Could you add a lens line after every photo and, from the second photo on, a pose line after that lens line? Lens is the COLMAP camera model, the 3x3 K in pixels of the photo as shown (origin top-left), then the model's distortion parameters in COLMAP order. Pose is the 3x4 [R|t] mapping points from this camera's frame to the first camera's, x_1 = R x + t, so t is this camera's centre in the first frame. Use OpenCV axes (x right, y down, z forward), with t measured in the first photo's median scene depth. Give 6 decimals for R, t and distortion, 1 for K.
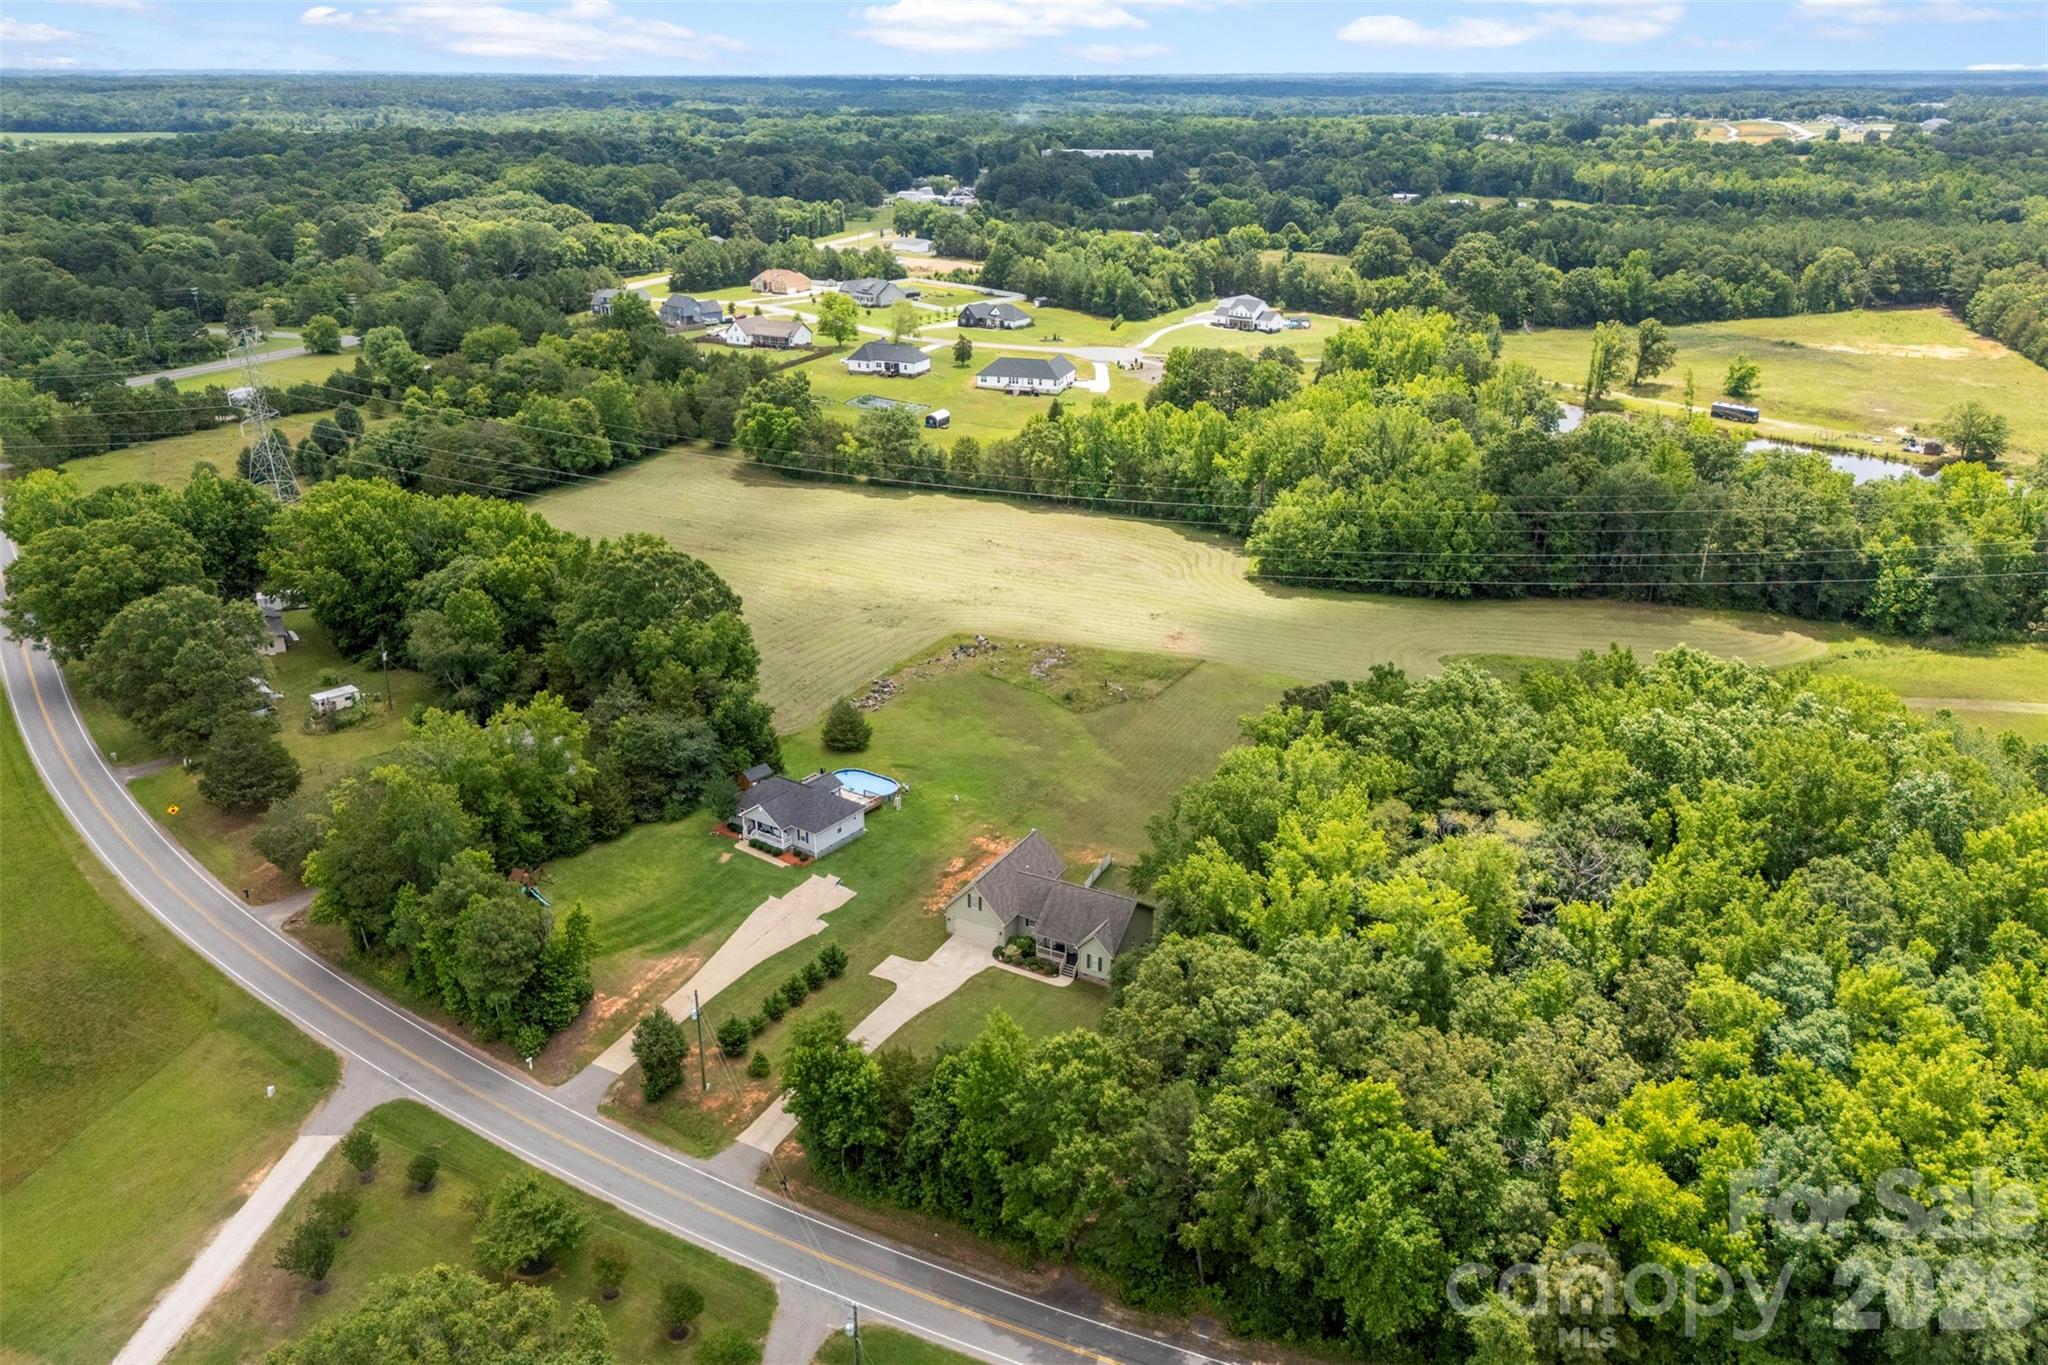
lens RADIAL K [[1507.7, 0, 1020.2], [0, 1507.7, 681.3], [0, 0, 1]] dist [0.071295, -0.086308]
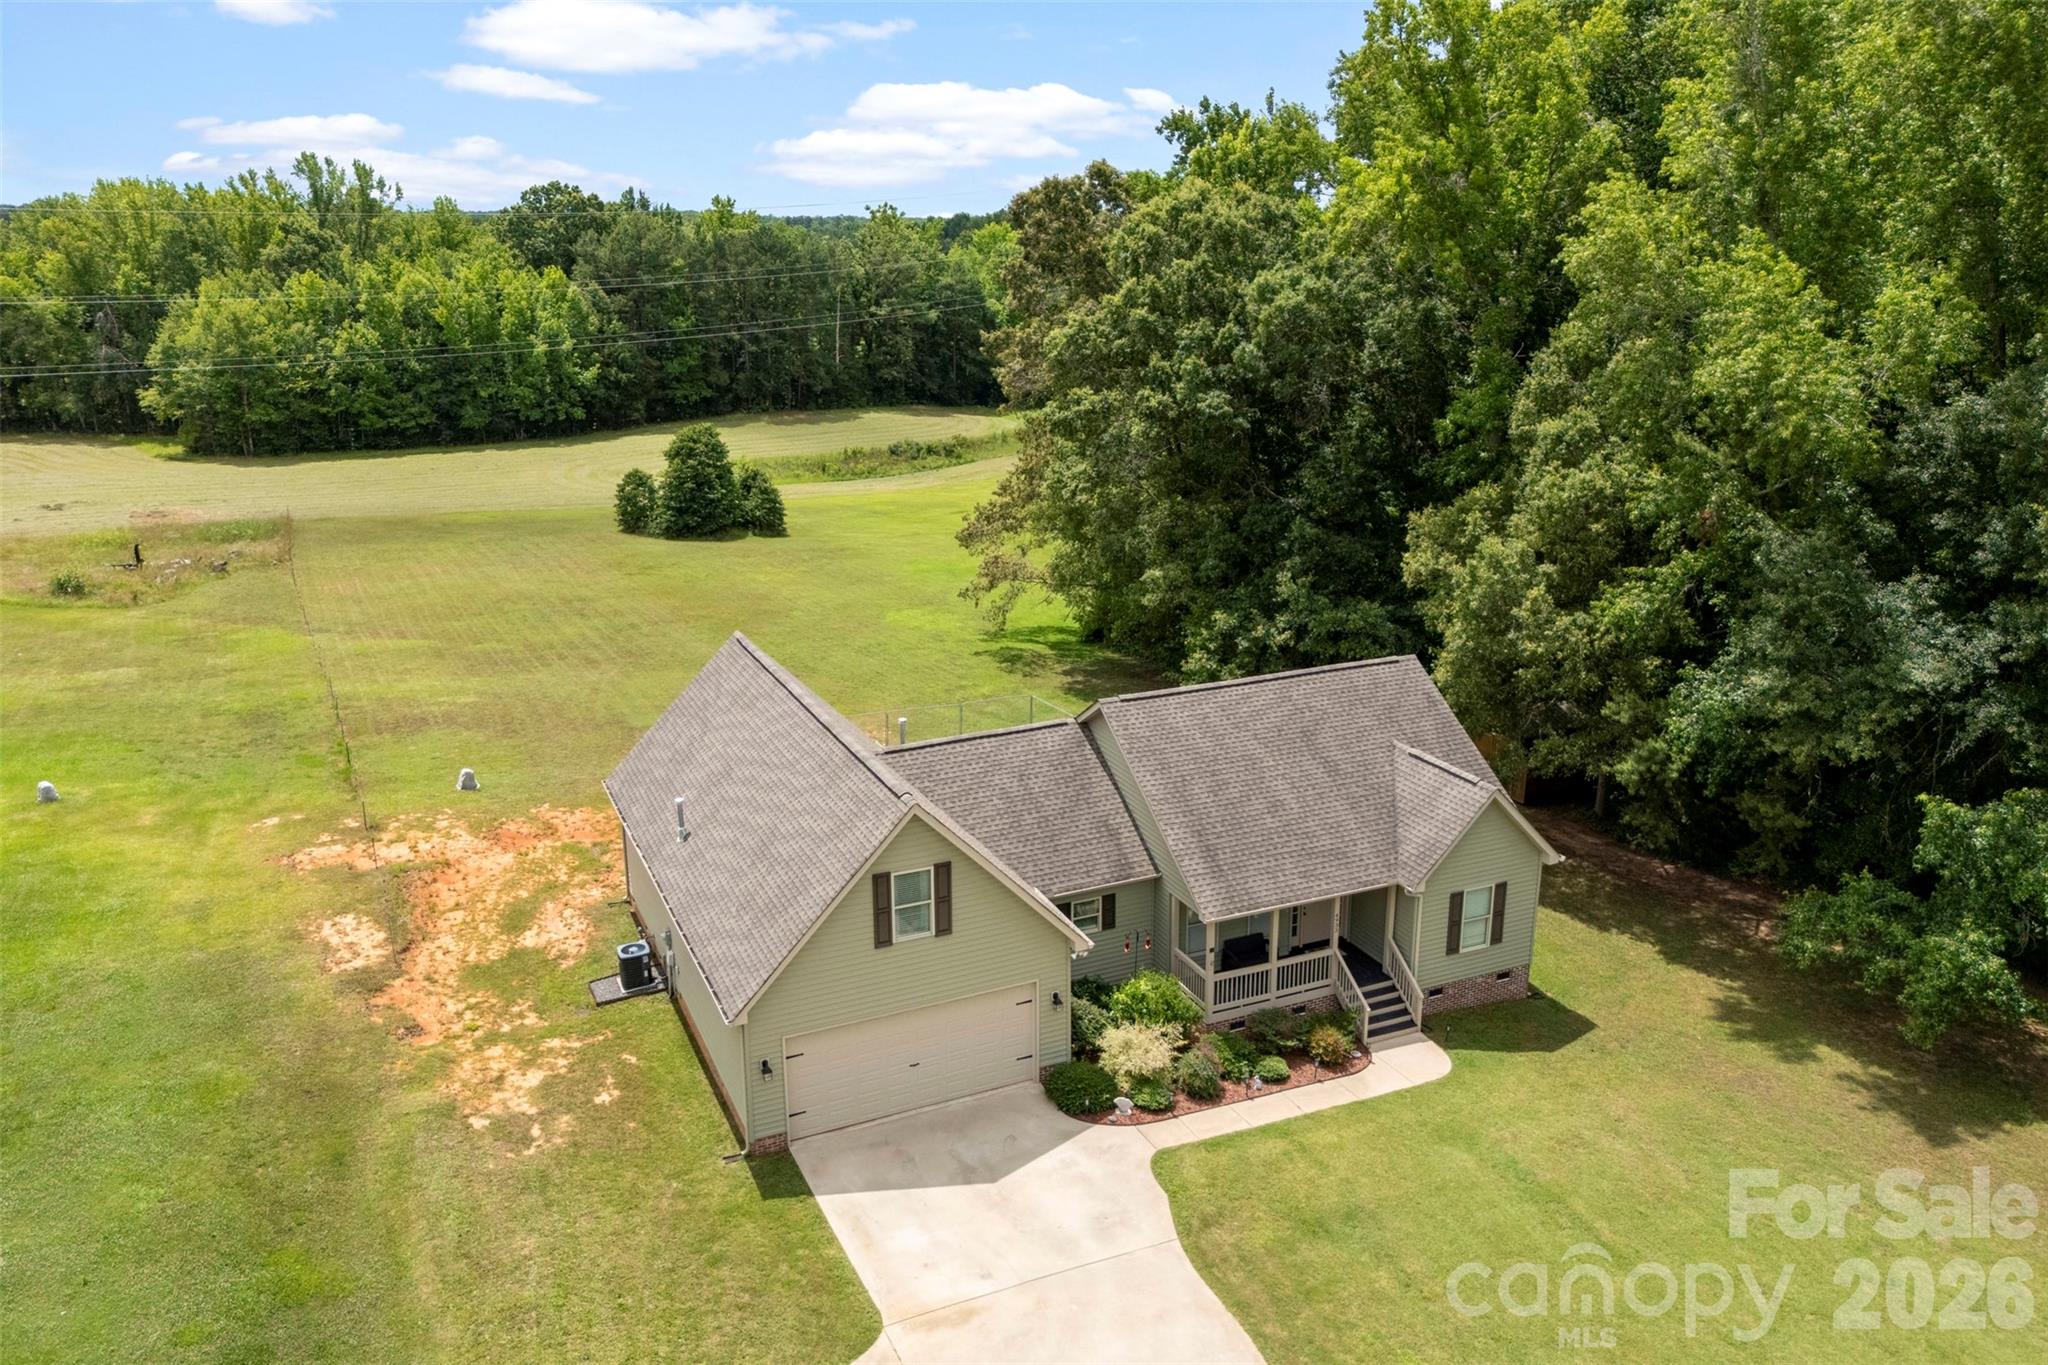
lens RADIAL K [[1507.7, 0, 1020.2], [0, 1507.7, 681.3], [0, 0, 1]] dist [0.071295, -0.086308]
pose [[0.613796, -0.232267, 0.754524, -0.079212], [0.293863, 0.954281, 0.054705, 0.056517], [-0.732734, 0.188150, 0.653988, 0.428989]]
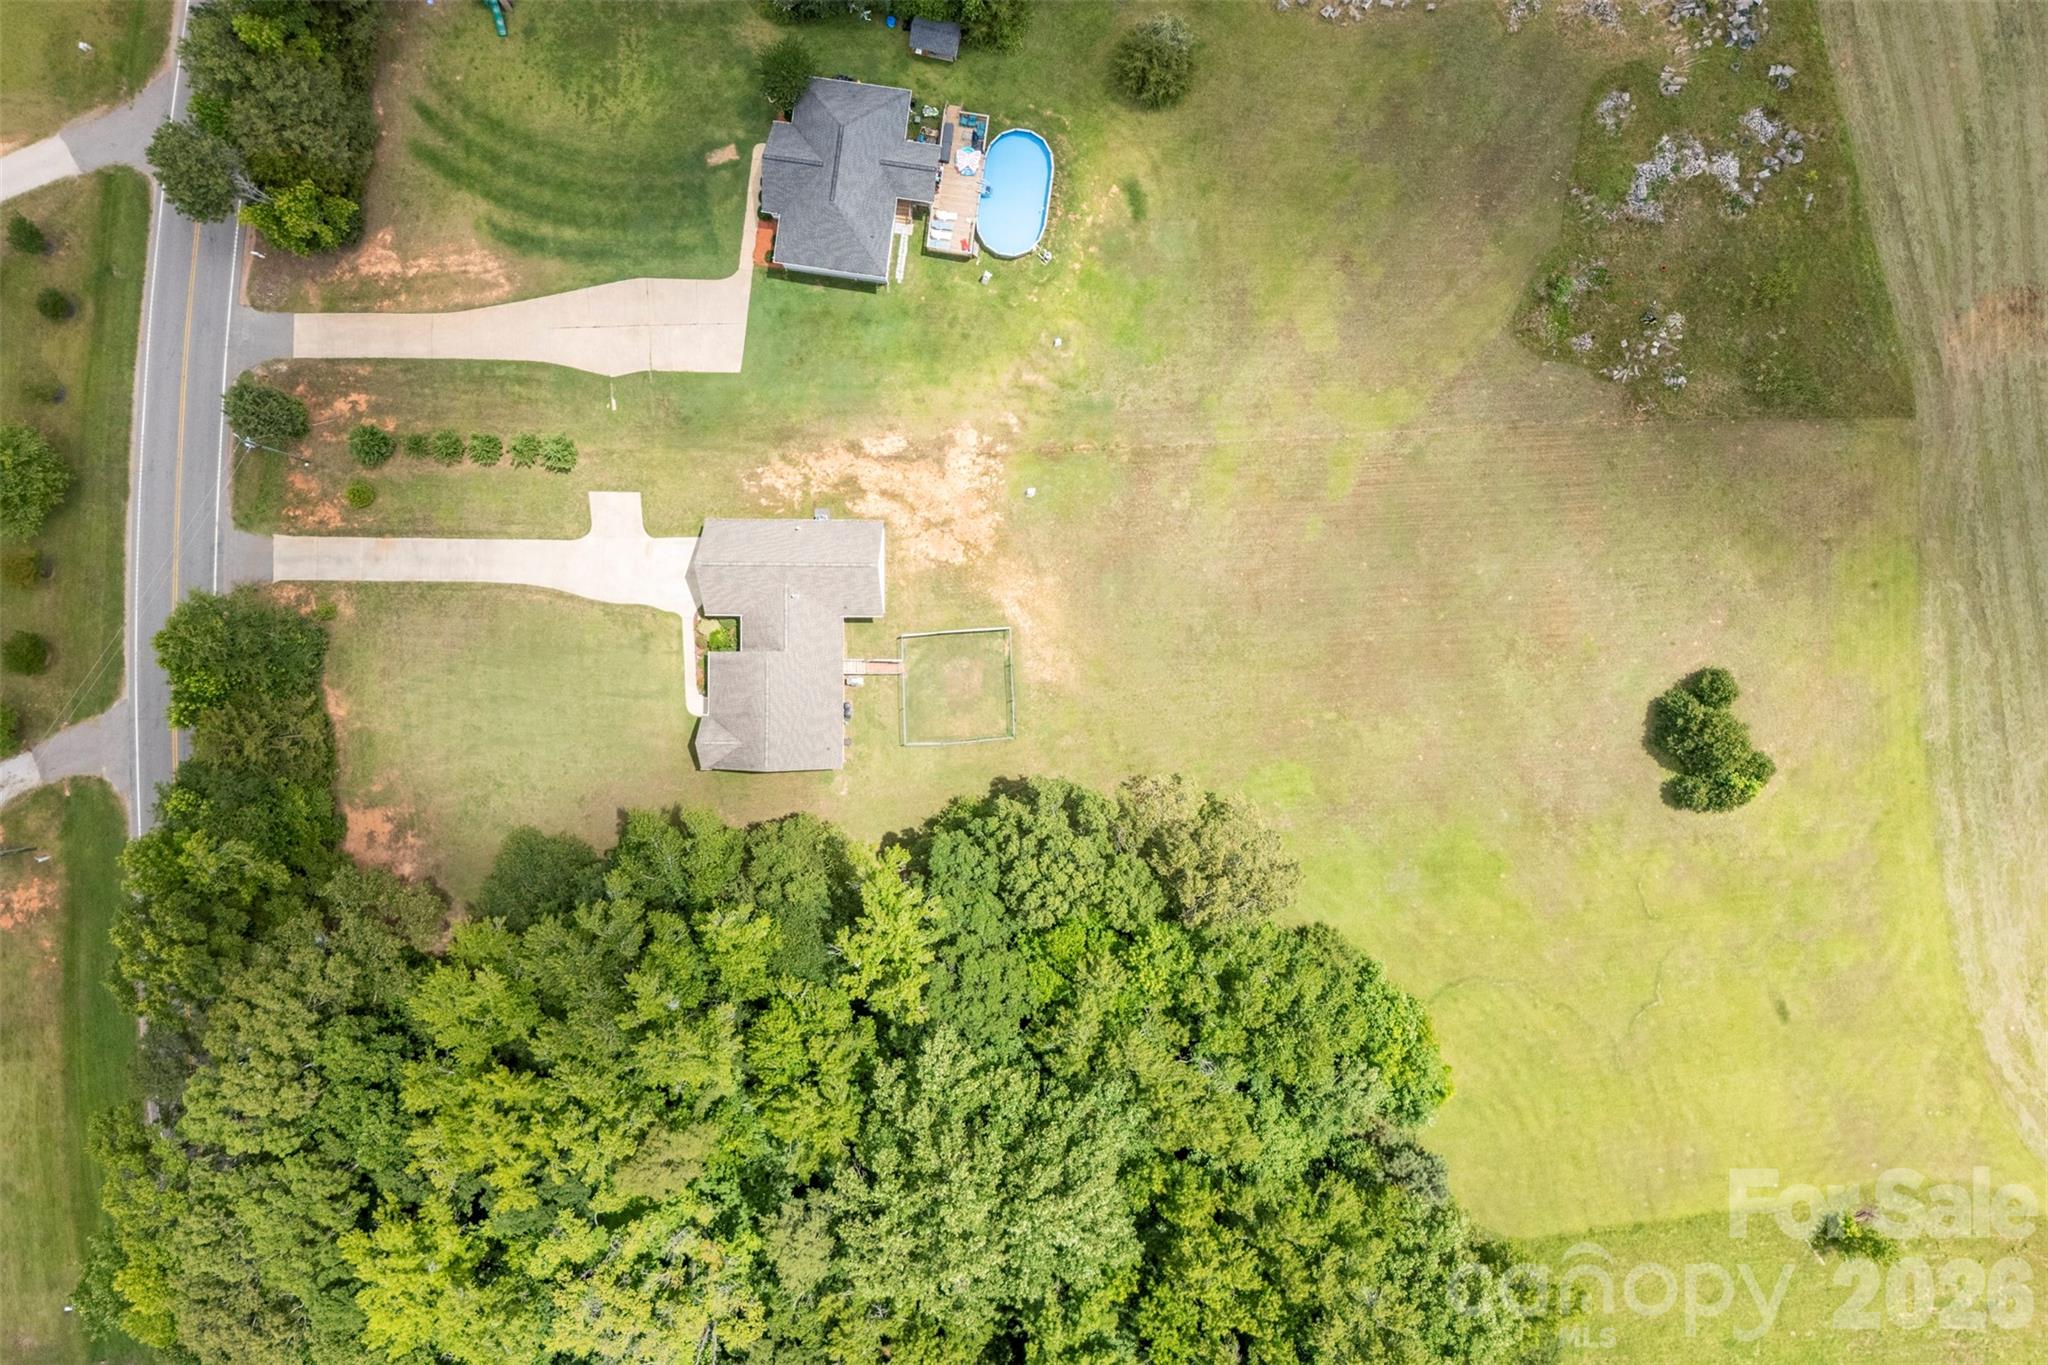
lens RADIAL K [[1507.7, 0, 1020.2], [0, 1507.7, 681.3], [0, 0, 1]] dist [0.071295, -0.086308]
pose [[0.466959, 0.884279, -0.000576, 0.047987], [-0.315725, 0.167333, 0.933979, -0.303013], [0.825994, -0.435949, 0.357326, 0.415746]]
